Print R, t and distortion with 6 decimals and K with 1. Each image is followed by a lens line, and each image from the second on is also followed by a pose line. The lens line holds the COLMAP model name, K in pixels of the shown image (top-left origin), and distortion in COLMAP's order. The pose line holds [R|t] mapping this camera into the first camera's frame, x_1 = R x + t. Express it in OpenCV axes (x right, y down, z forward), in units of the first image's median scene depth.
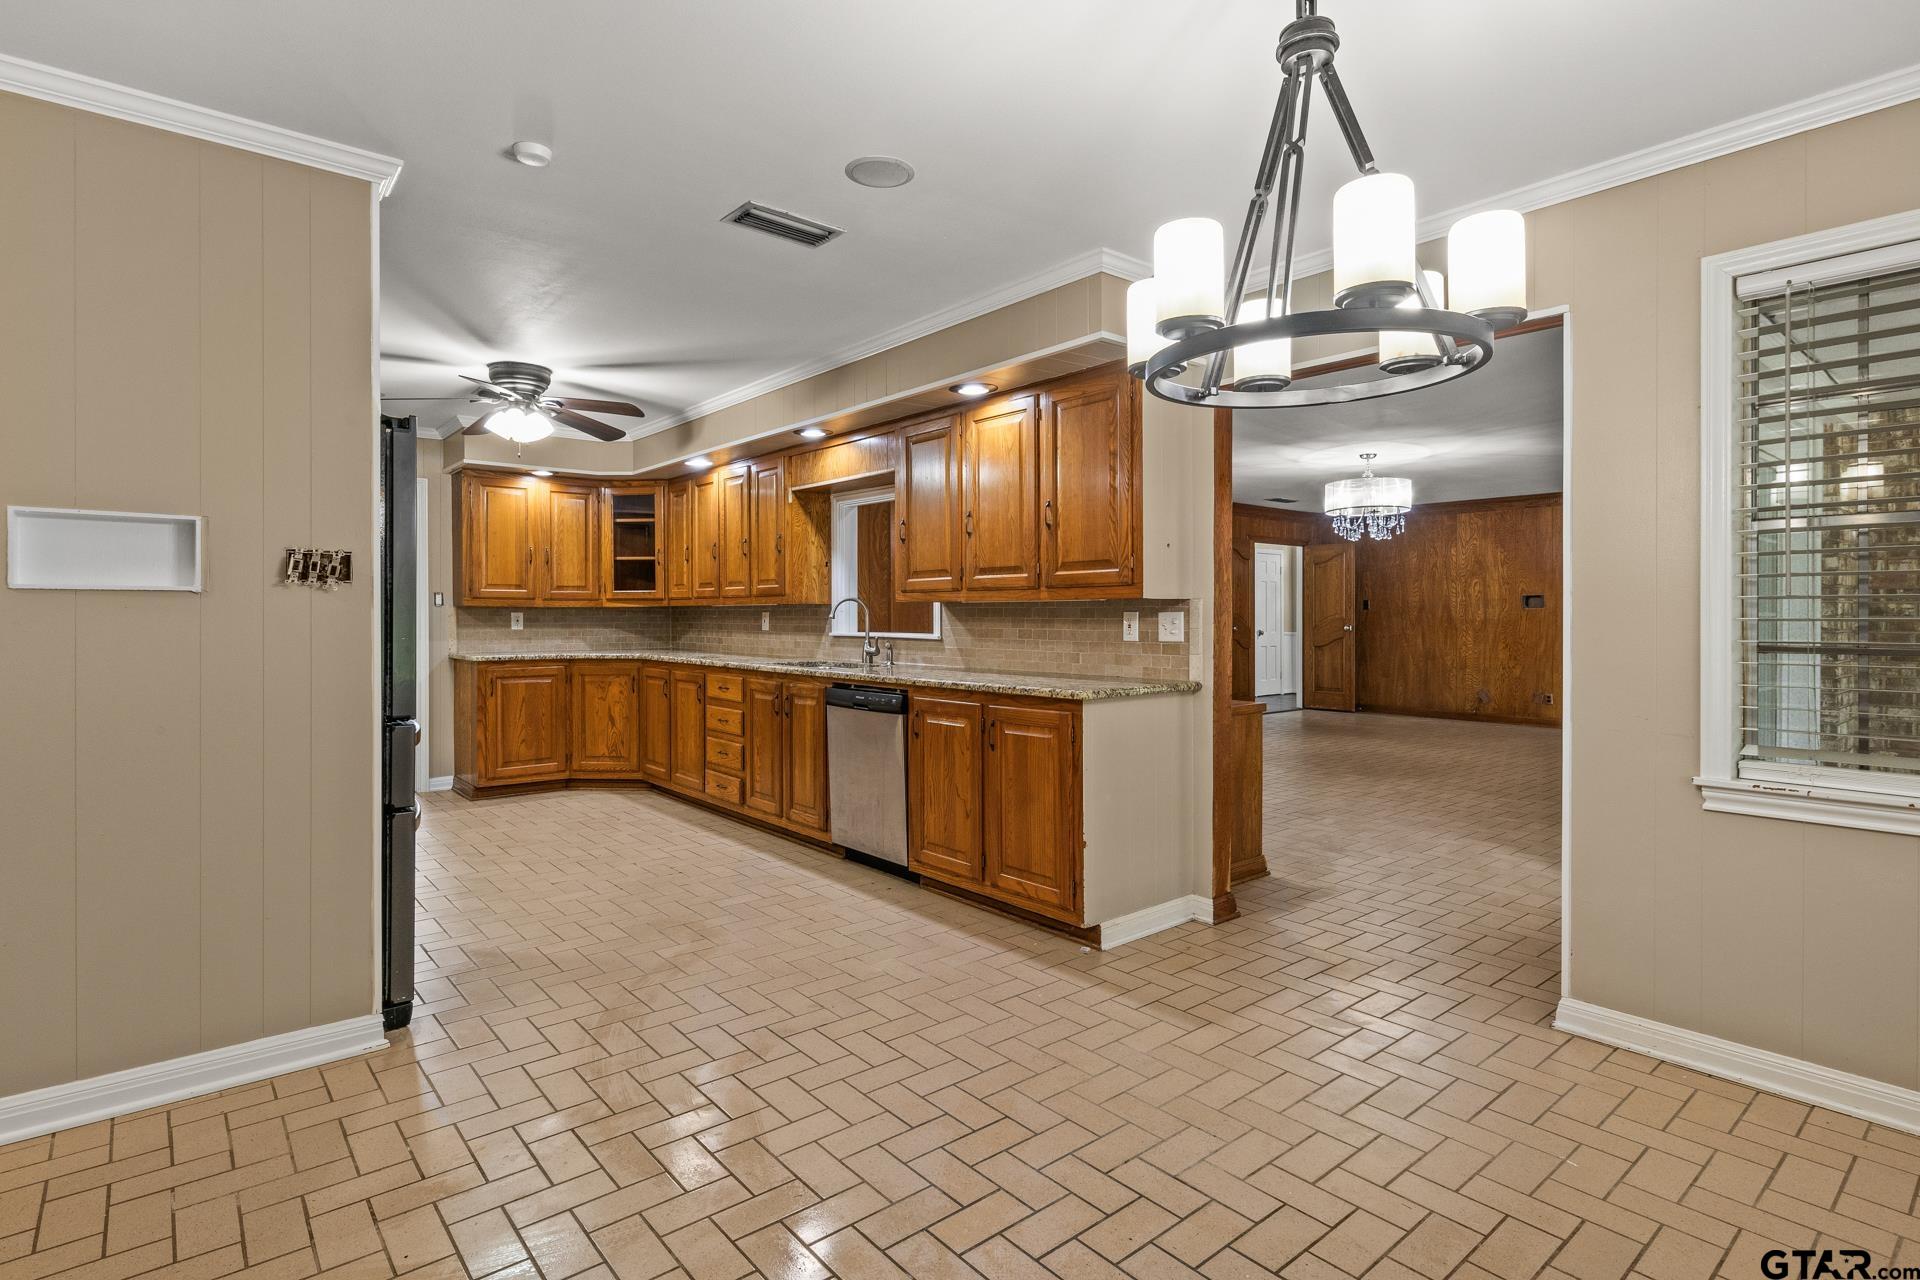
lens RADIAL K [[963.1, 0, 960.4], [0, 963.1, 628.9], [0, 0, 1]] dist [0.003574, 0.000723]
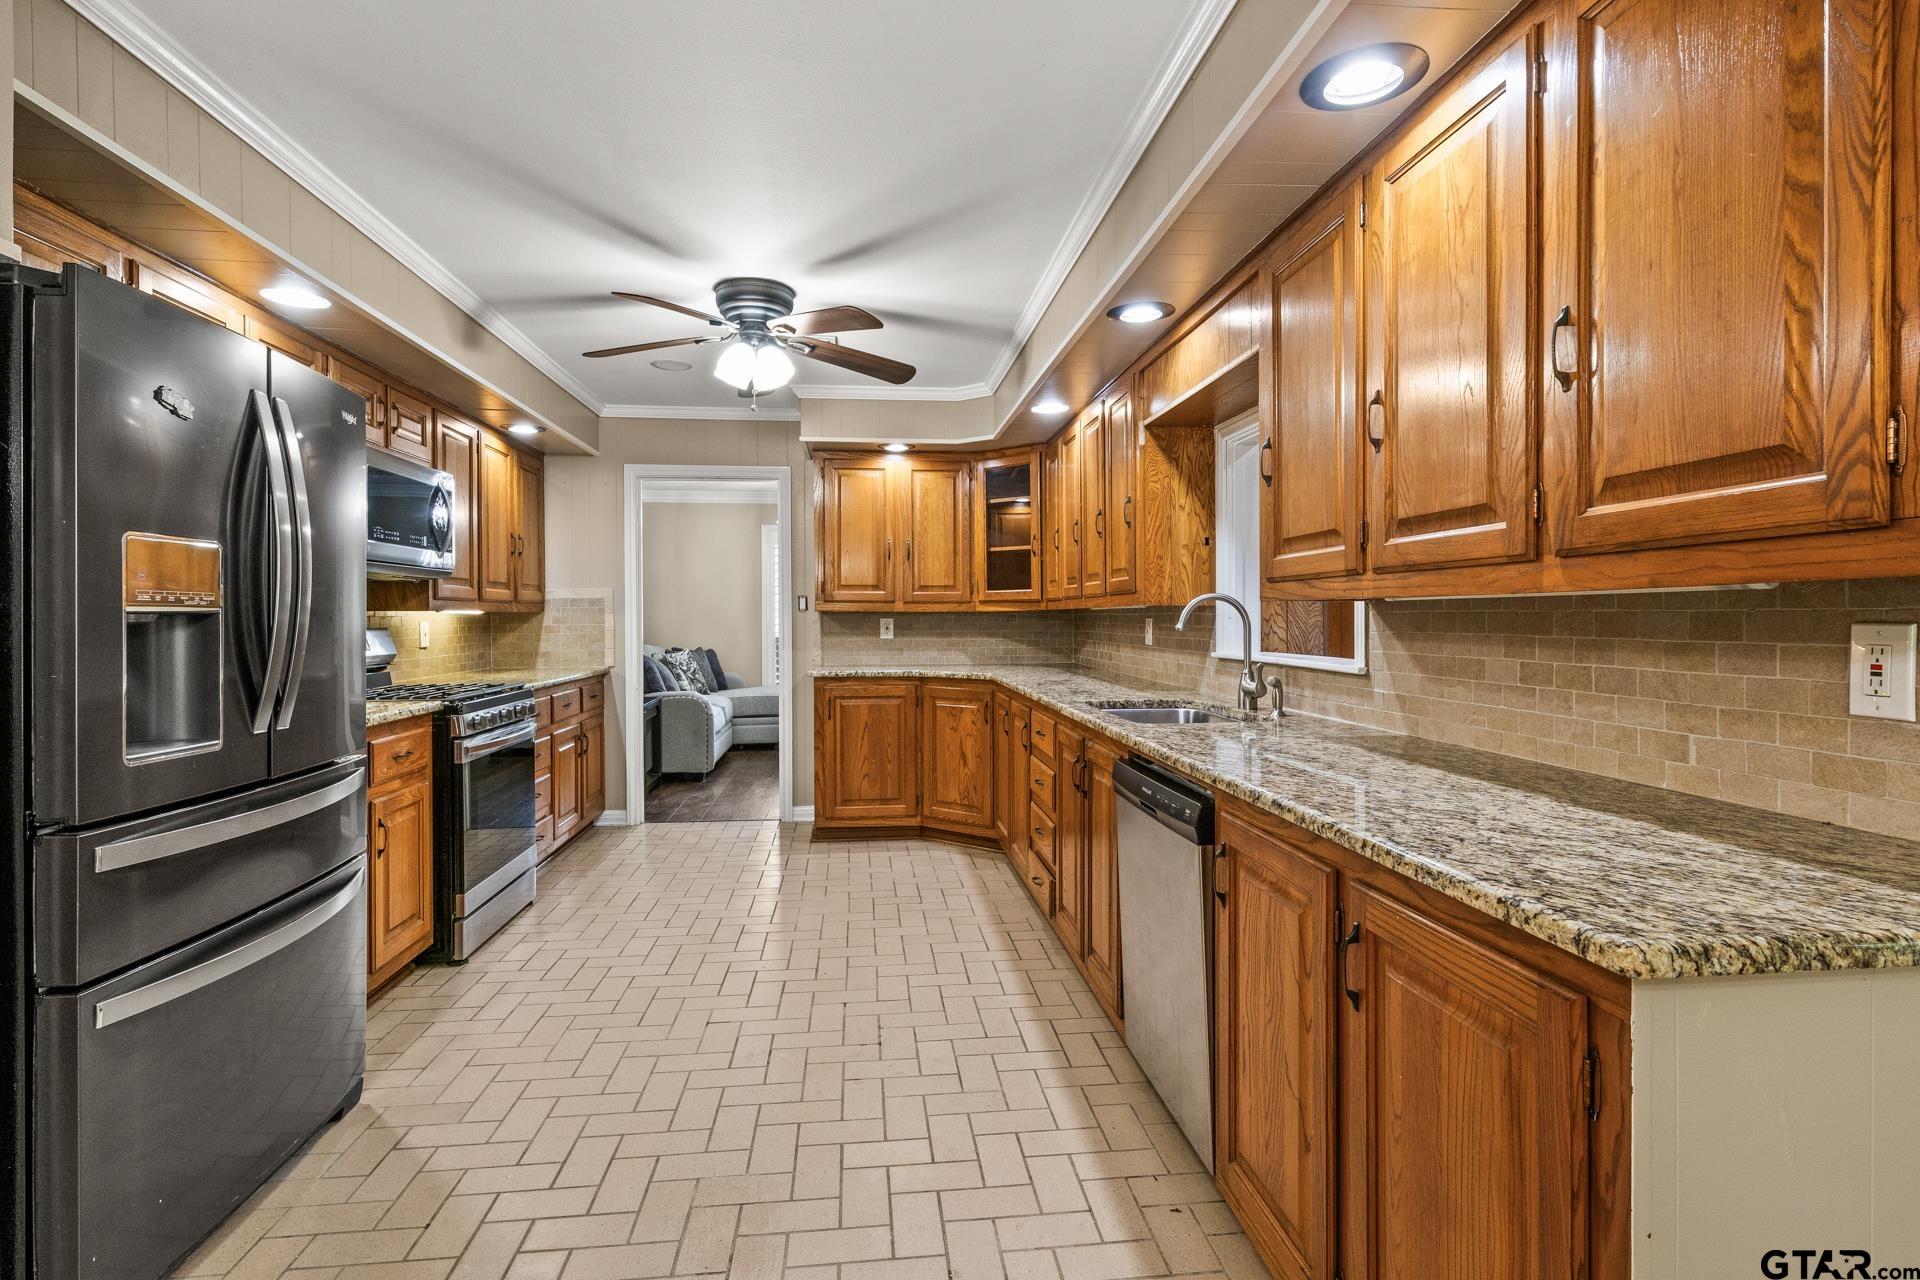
lens RADIAL K [[963.1, 0, 960.4], [0, 963.1, 628.9], [0, 0, 1]] dist [0.003574, 0.000723]
pose [[0.834329, 0.006156, -0.551233, 0.073723], [-0.007539, 0.999972, -0.000245, -0.010215], [0.551216, 0.004360, 0.834351, 0.421522]]
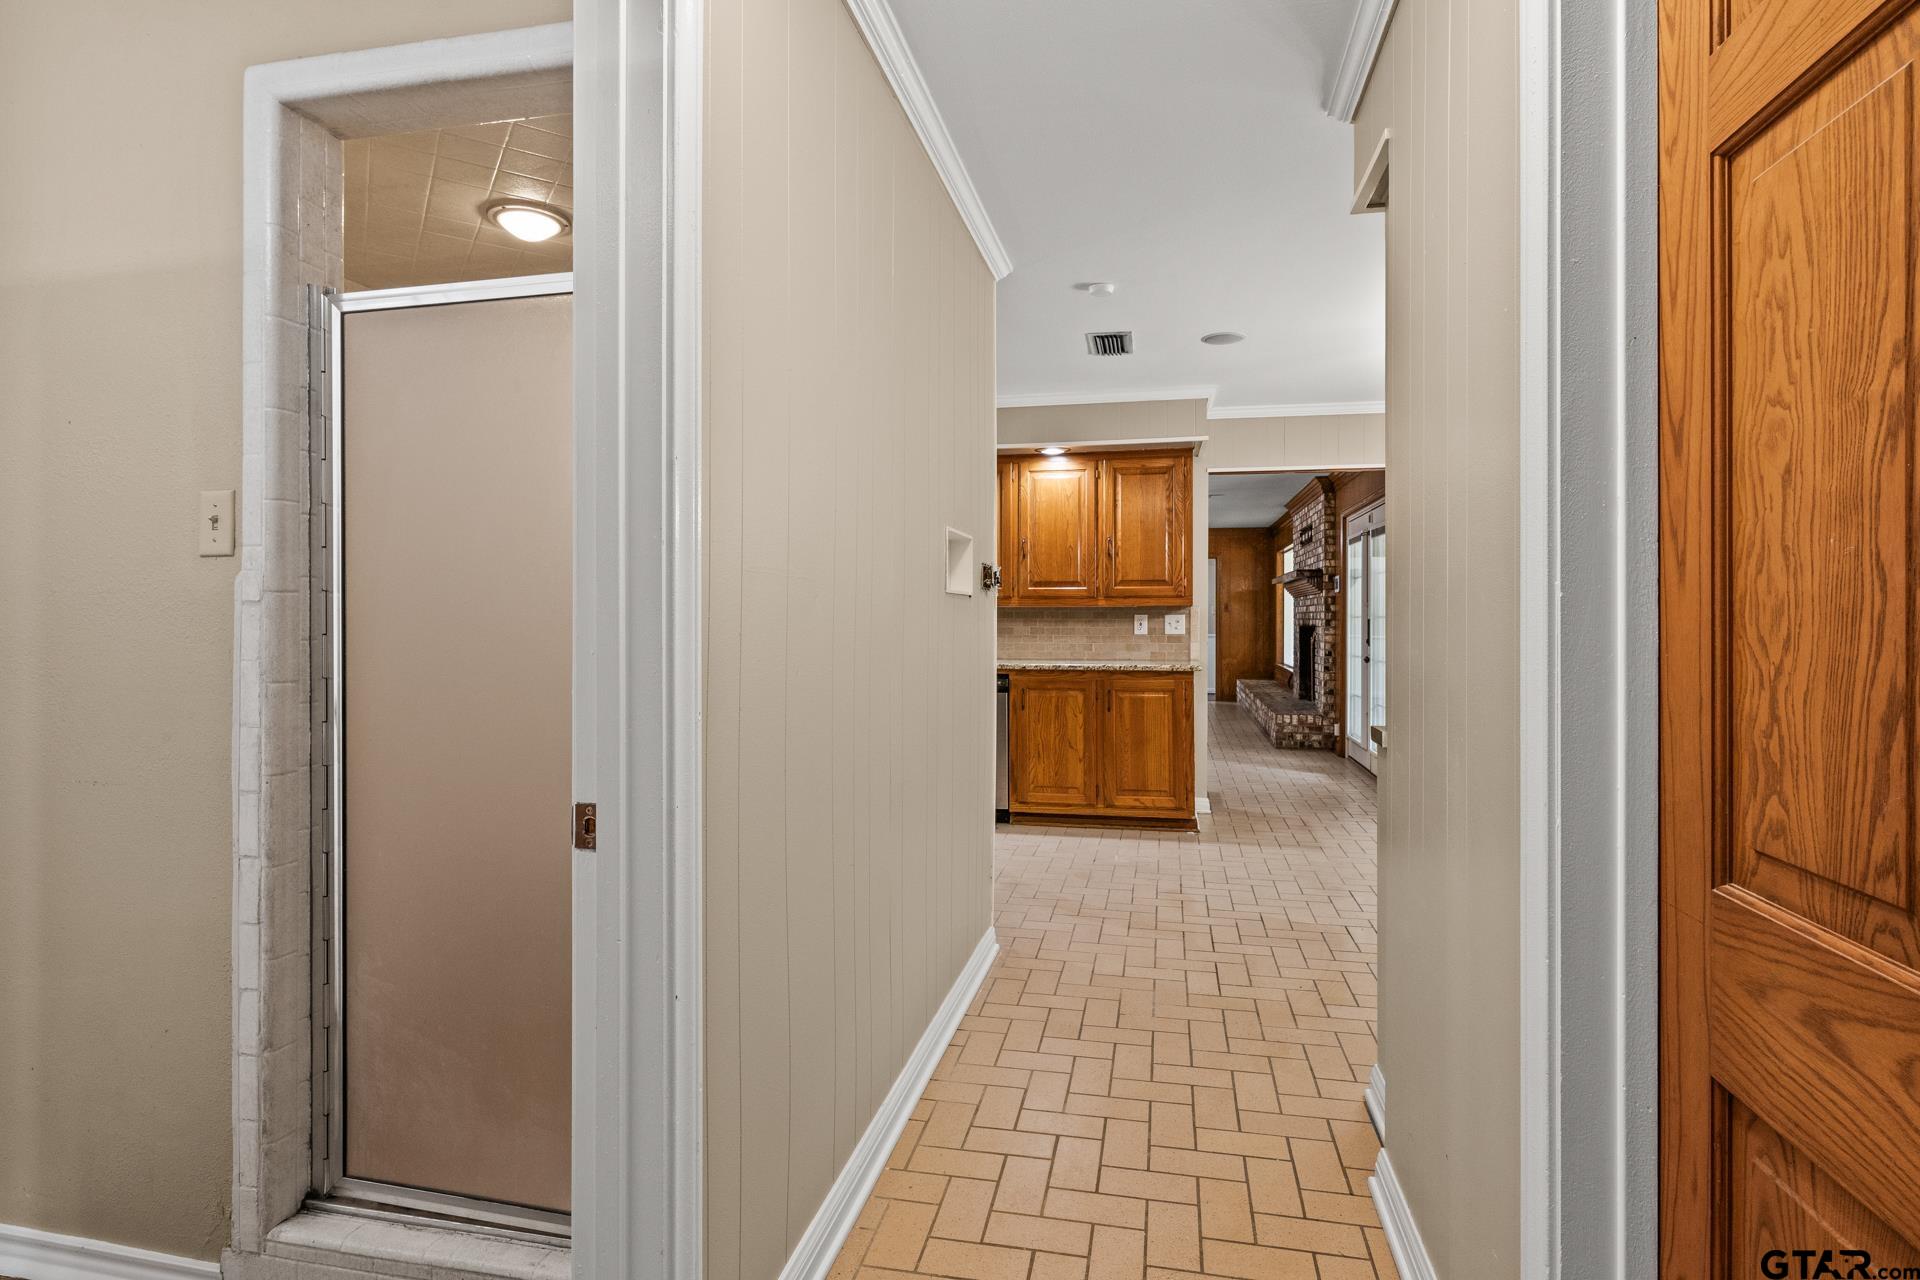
lens RADIAL K [[963.1, 0, 960.4], [0, 963.1, 628.9], [0, 0, 1]] dist [0.003574, 0.000723]
pose [[0.789470, -0.005721, 0.613763, -0.695134], [0.007761, 0.999970, -0.000662, 0.002132], [-0.613740, 0.005286, 0.789490, 0.004108]]
